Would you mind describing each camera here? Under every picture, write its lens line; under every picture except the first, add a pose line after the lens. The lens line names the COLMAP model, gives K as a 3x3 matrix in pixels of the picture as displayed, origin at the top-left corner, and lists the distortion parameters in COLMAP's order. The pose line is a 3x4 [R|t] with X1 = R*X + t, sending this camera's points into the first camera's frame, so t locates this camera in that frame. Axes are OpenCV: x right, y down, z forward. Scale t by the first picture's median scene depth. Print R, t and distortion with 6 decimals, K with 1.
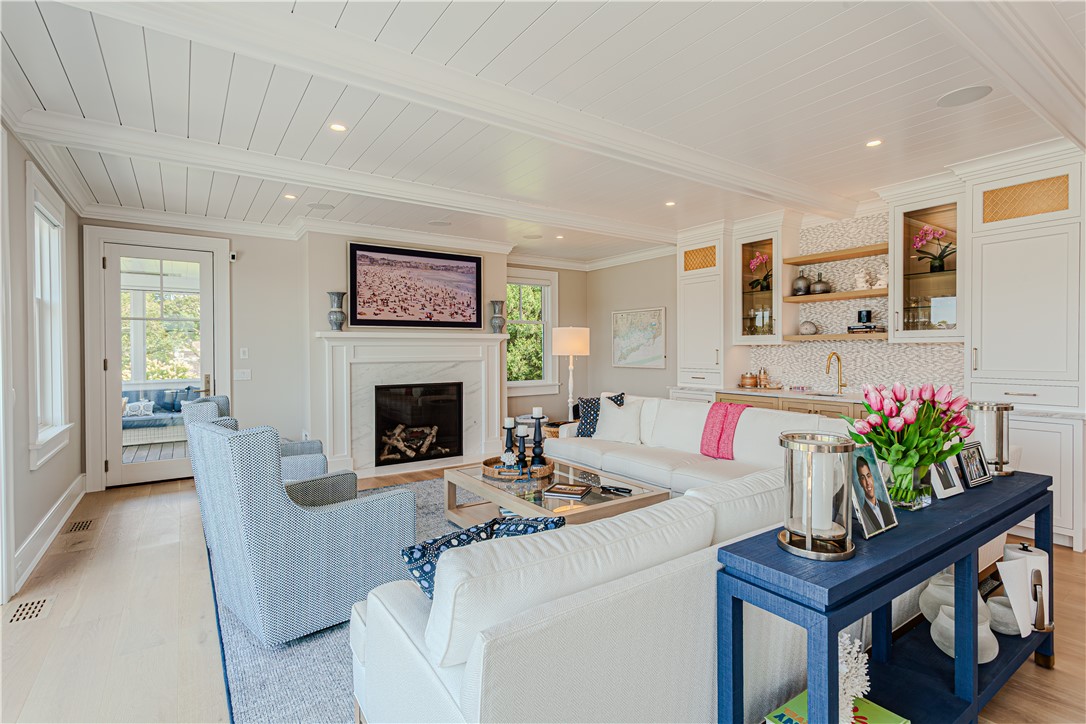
lens RADIAL K [[520.0, 0, 546.5], [0, 520.0, 356.8], [0, 0, 1]] dist [0.005675, 0.000423]
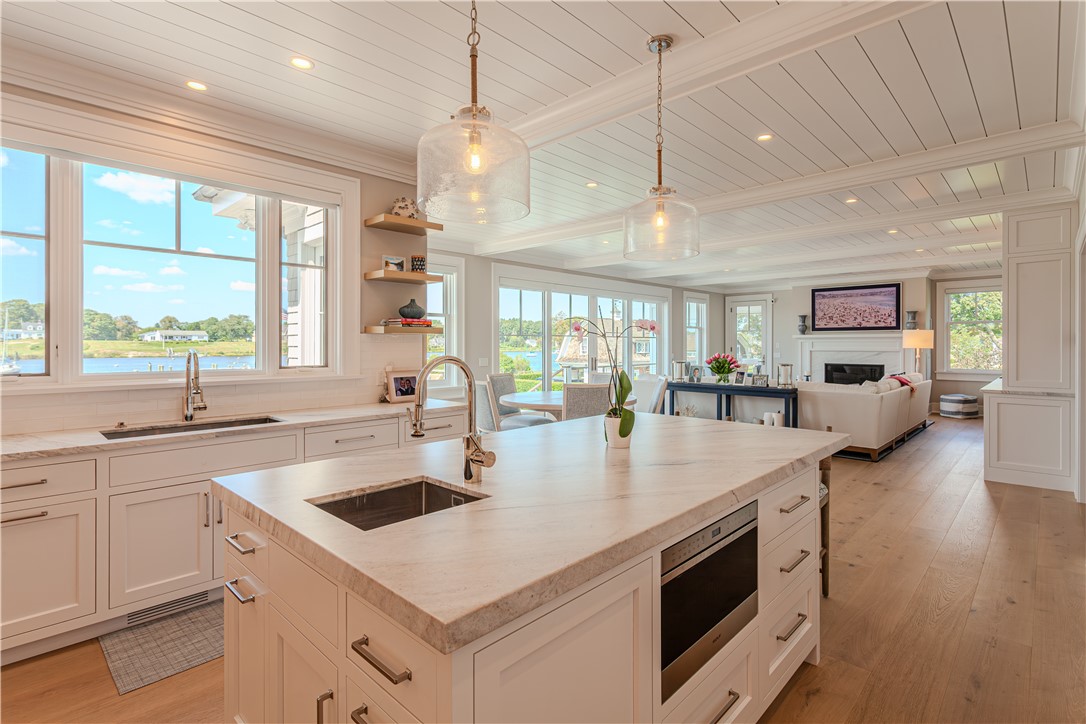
lens RADIAL K [[520.0, 0, 546.7], [0, 520.0, 351.9], [0, 0, 1]] dist [0.005675, 0.000423]
pose [[0.188164, 0.016783, -0.981994, 1.251319], [-0.013588, 0.999803, 0.014483, 0.000977], [0.982044, 0.010618, 0.188355, -0.309601]]
